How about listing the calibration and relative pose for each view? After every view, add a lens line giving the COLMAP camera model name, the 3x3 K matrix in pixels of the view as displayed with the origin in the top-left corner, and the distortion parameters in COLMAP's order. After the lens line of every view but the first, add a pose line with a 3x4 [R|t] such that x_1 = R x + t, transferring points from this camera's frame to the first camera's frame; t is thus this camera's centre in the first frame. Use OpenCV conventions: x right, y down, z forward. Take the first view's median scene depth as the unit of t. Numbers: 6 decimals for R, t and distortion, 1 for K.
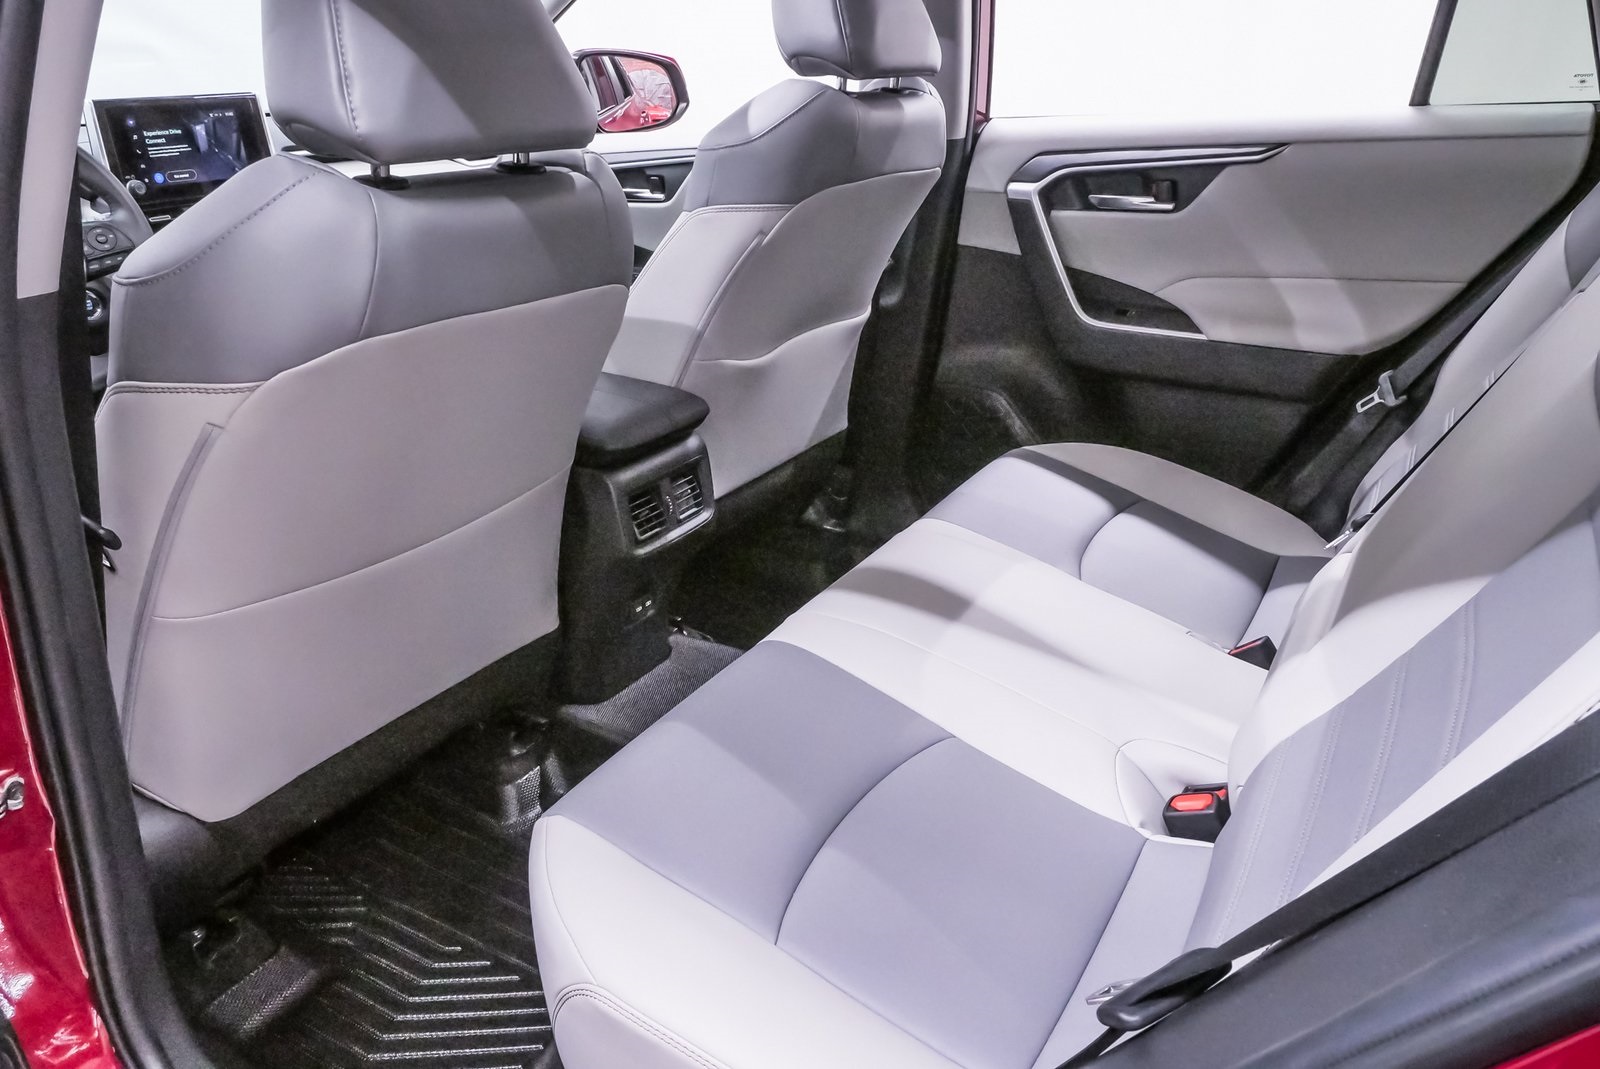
lens RADIAL K [[1156.9, 0, 800.9], [0, 1156.9, 521.1], [0, 0, 1]] dist [-0.049409, 0.020709]
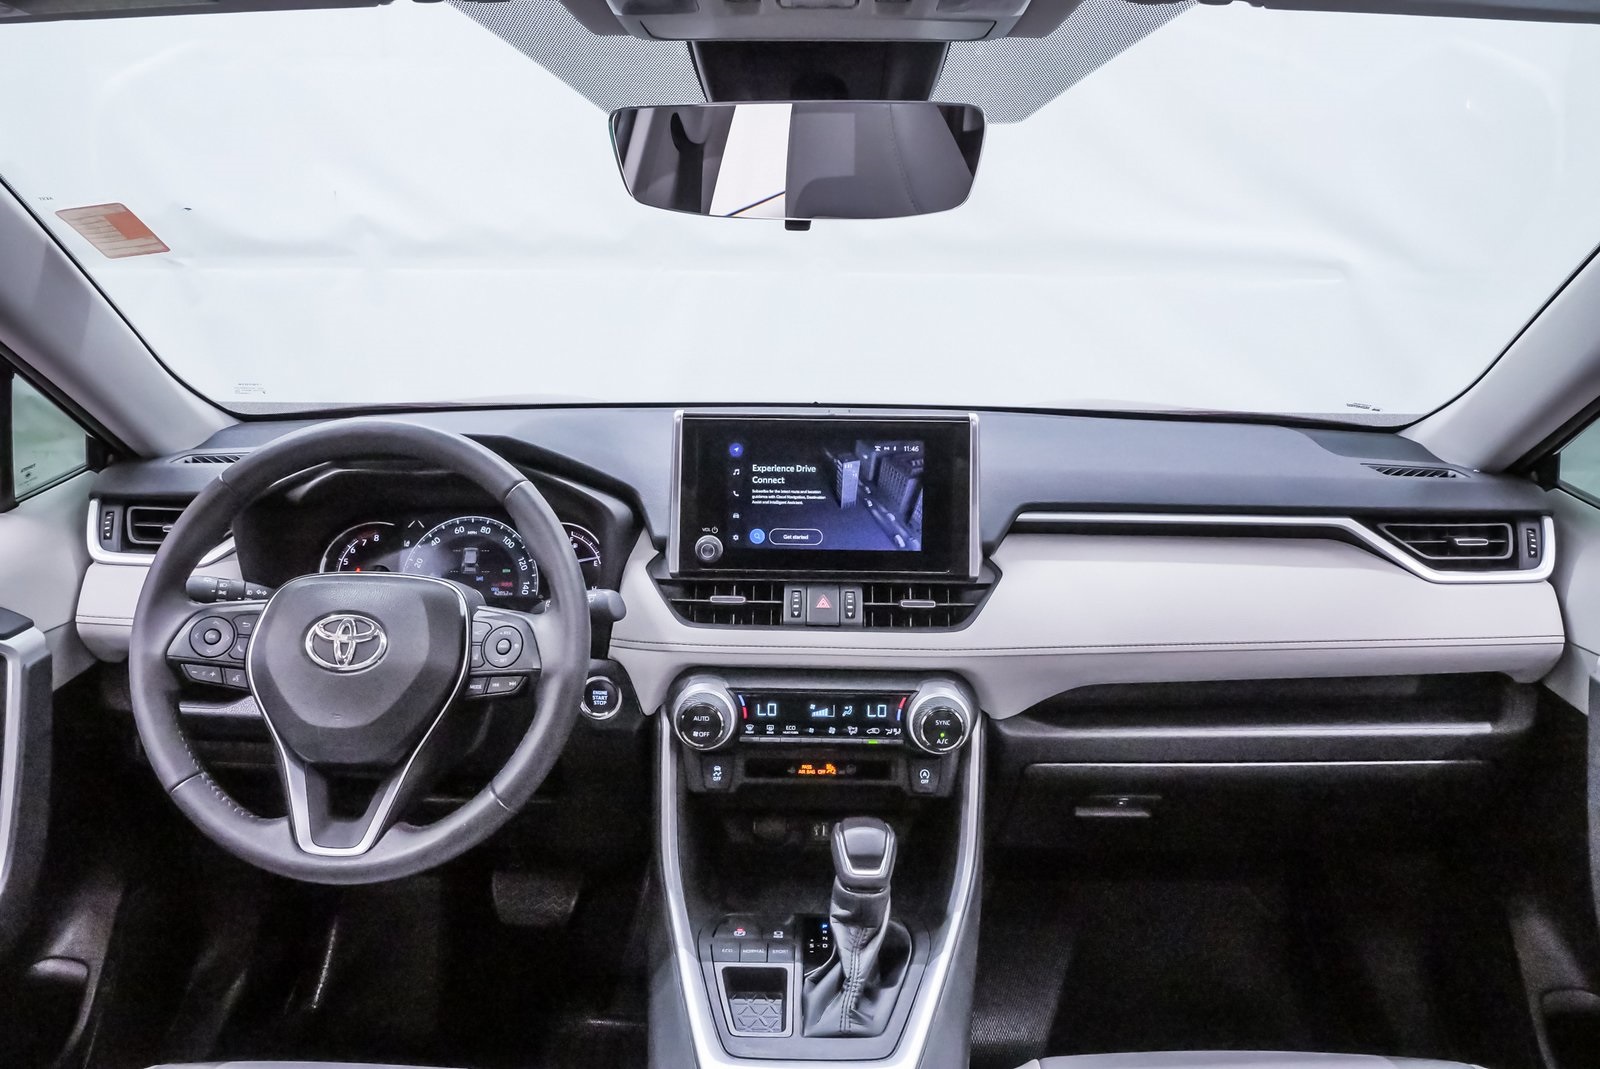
lens RADIAL K [[1156.9, 0, 798.2], [0, 1156.9, 534.7], [0, 0, 1]] dist [-0.049409, 0.020709]
pose [[0.486355, 0.225286, -0.844218, -0.014053], [-0.347143, 0.936483, 0.049918, -0.335665], [0.801842, 0.268787, 0.533670, 0.664336]]
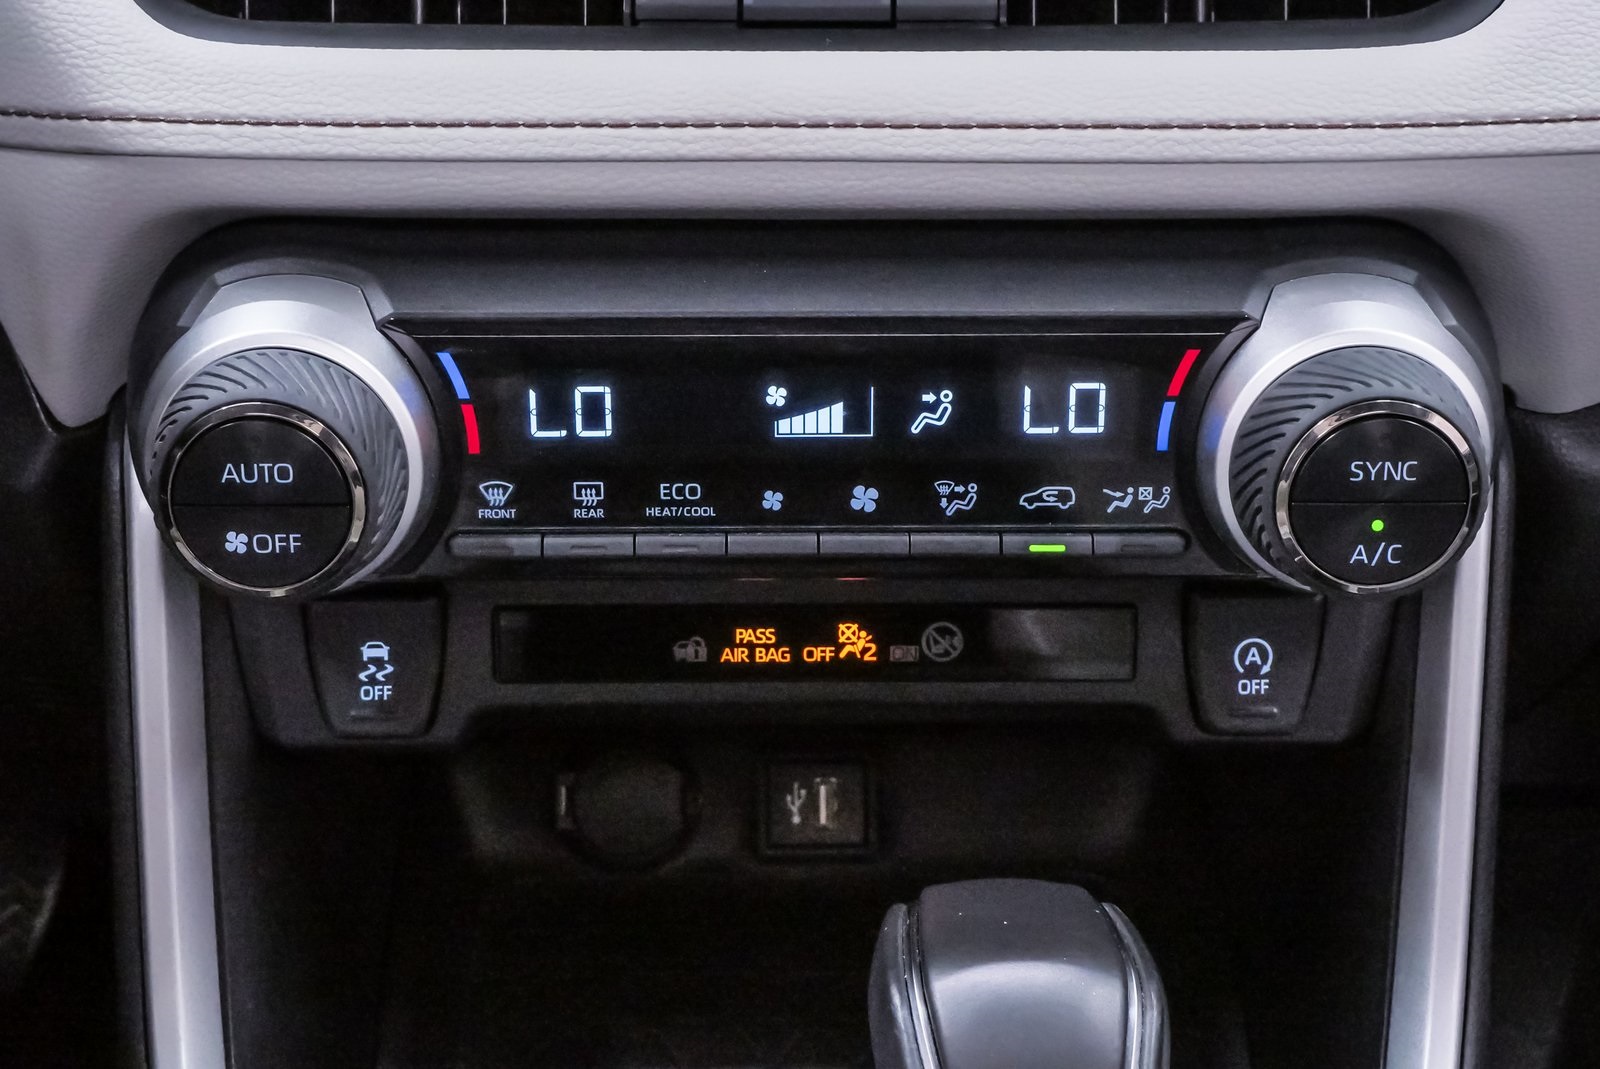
lens RADIAL K [[2361.7, 0, 803.1], [0, 2361.7, 532.4], [0, 0, 1]] dist [0.041795, 0.000000]
pose [[0.514147, 0.440256, -0.736089, -0.288923], [-0.335892, 0.893016, 0.299498, -0.293057], [0.789195, 0.093261, 0.607020, 0.853880]]
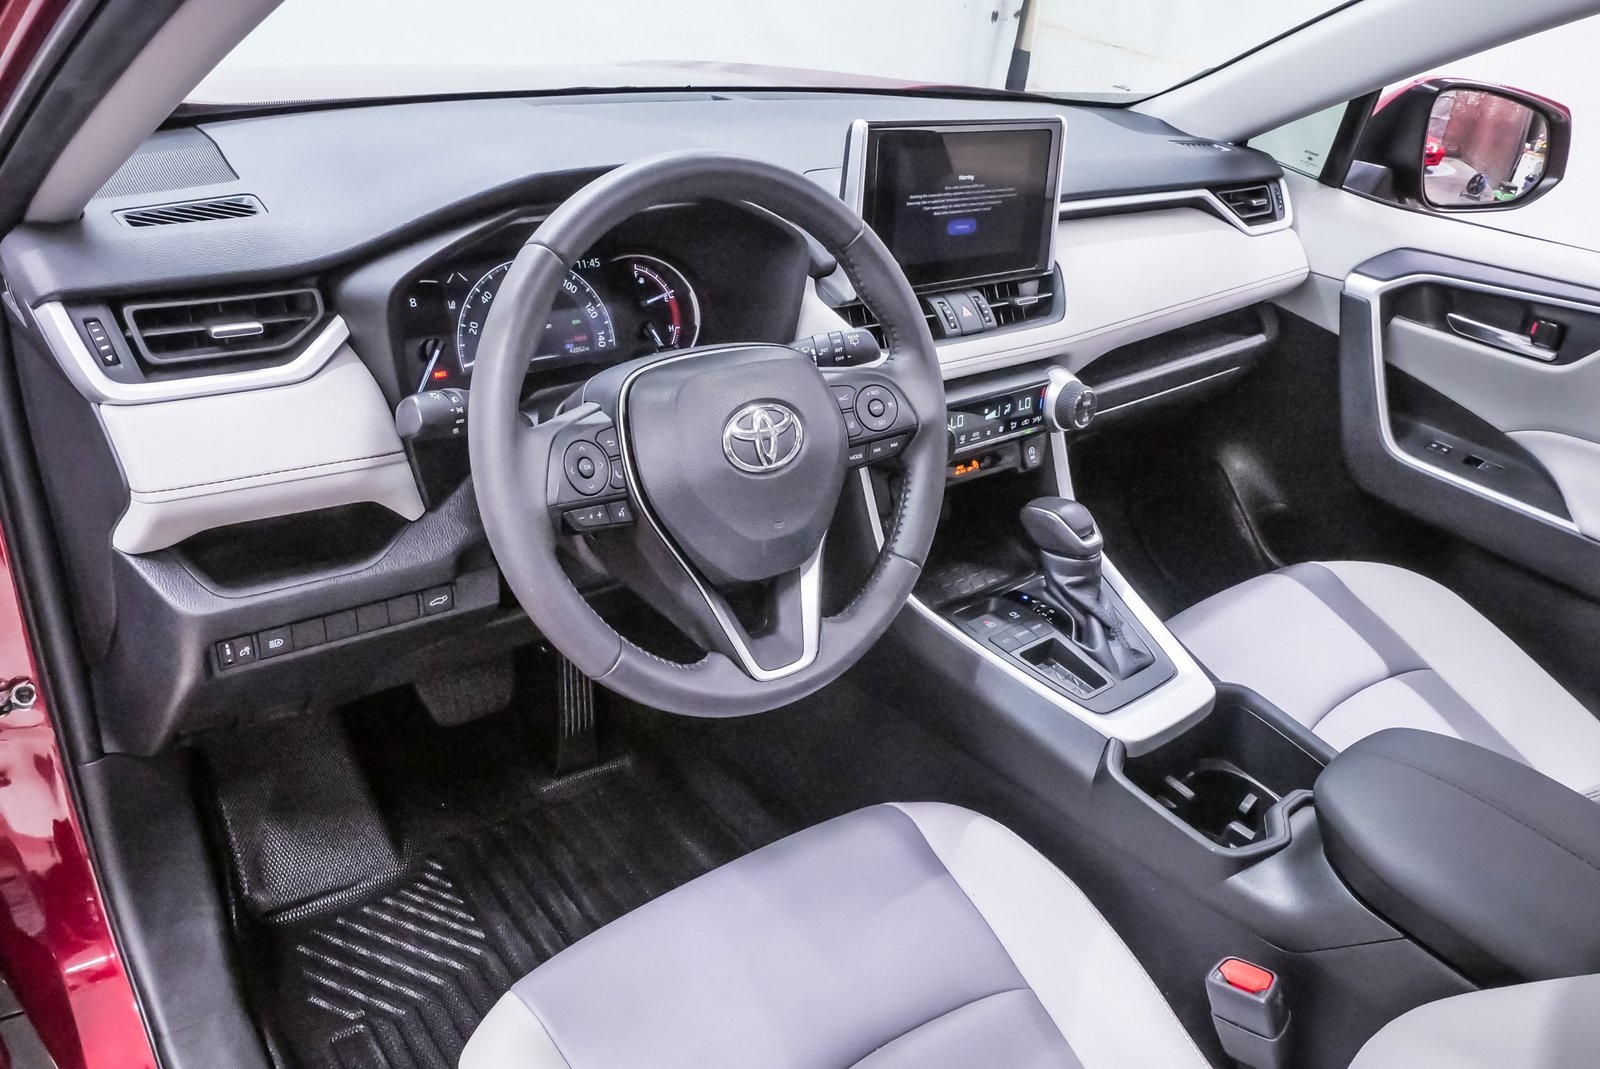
lens RADIAL K [[1156.9, 0, 797.7], [0, 1156.9, 543.1], [0, 0, 1]] dist [-0.049409, 0.020709]
pose [[0.929657, 0.268915, -0.251840, -0.414972], [-0.241576, 0.961027, 0.134416, -0.214574], [0.278172, -0.064122, 0.958389, 0.367962]]
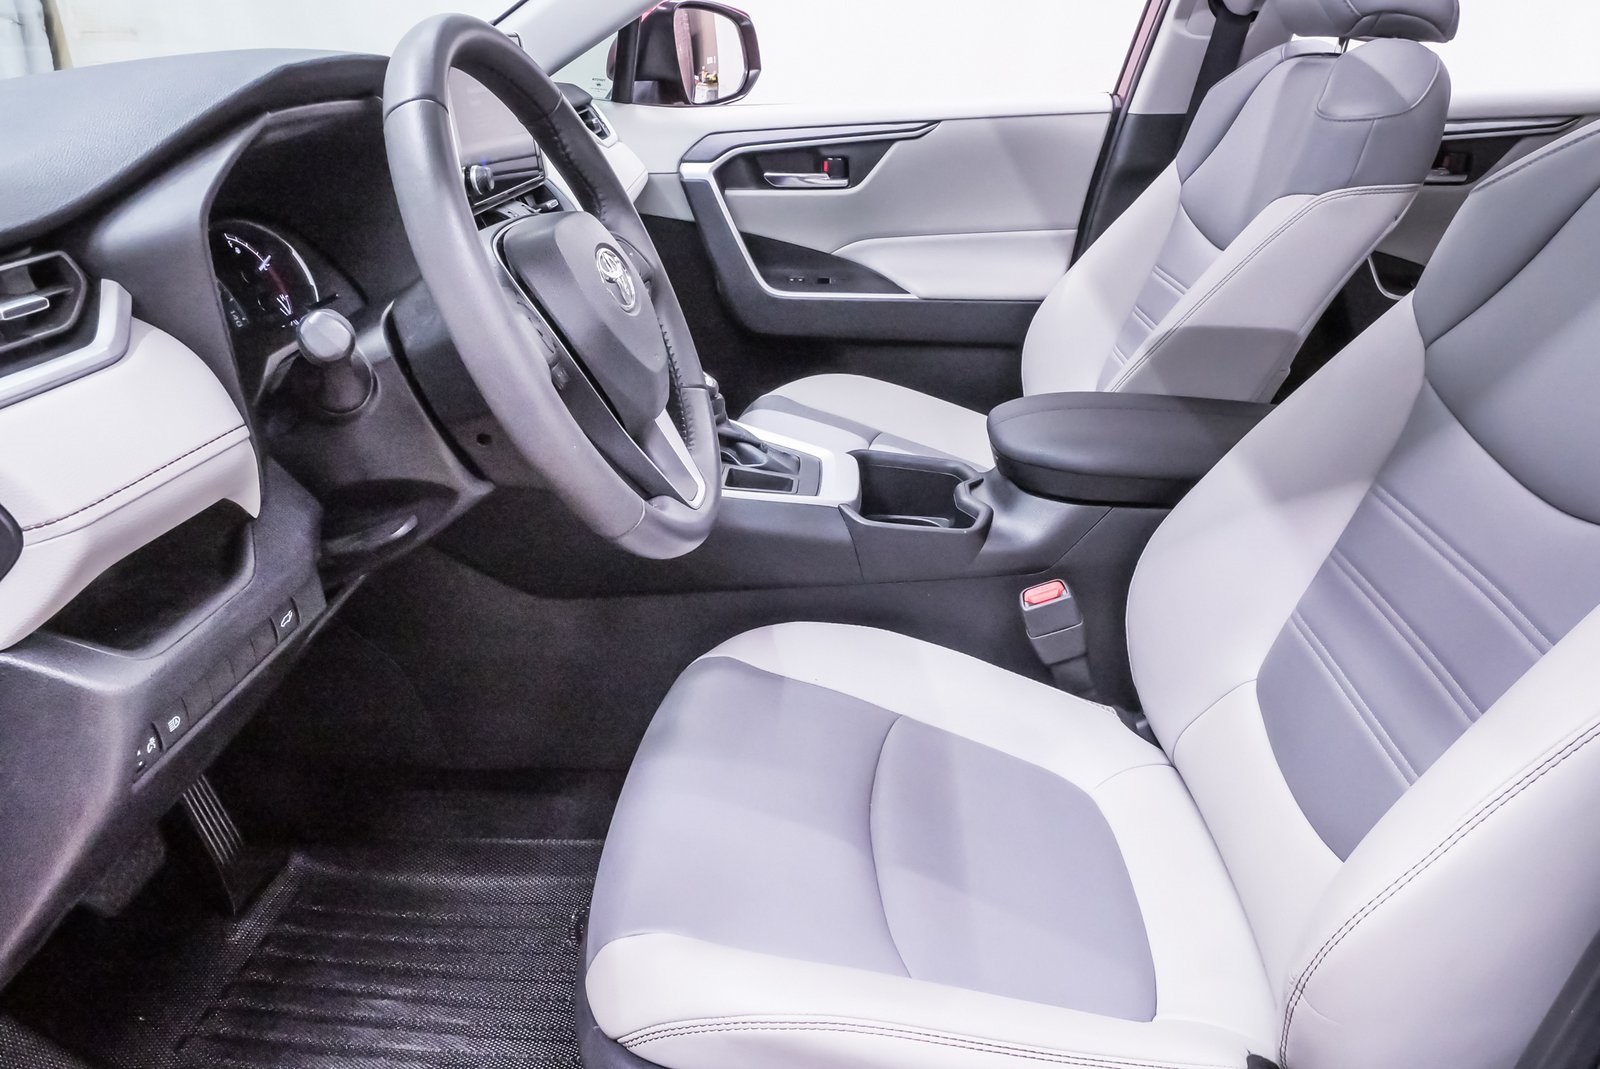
lens RADIAL K [[1156.9, 0, 794.9], [0, 1156.9, 526.4], [0, 0, 1]] dist [-0.049409, 0.020709]
pose [[0.893021, -0.161411, 0.420072, -0.693998], [0.158624, 0.986453, 0.041826, -0.102027], [-0.421132, 0.029281, 0.906527, 0.355775]]
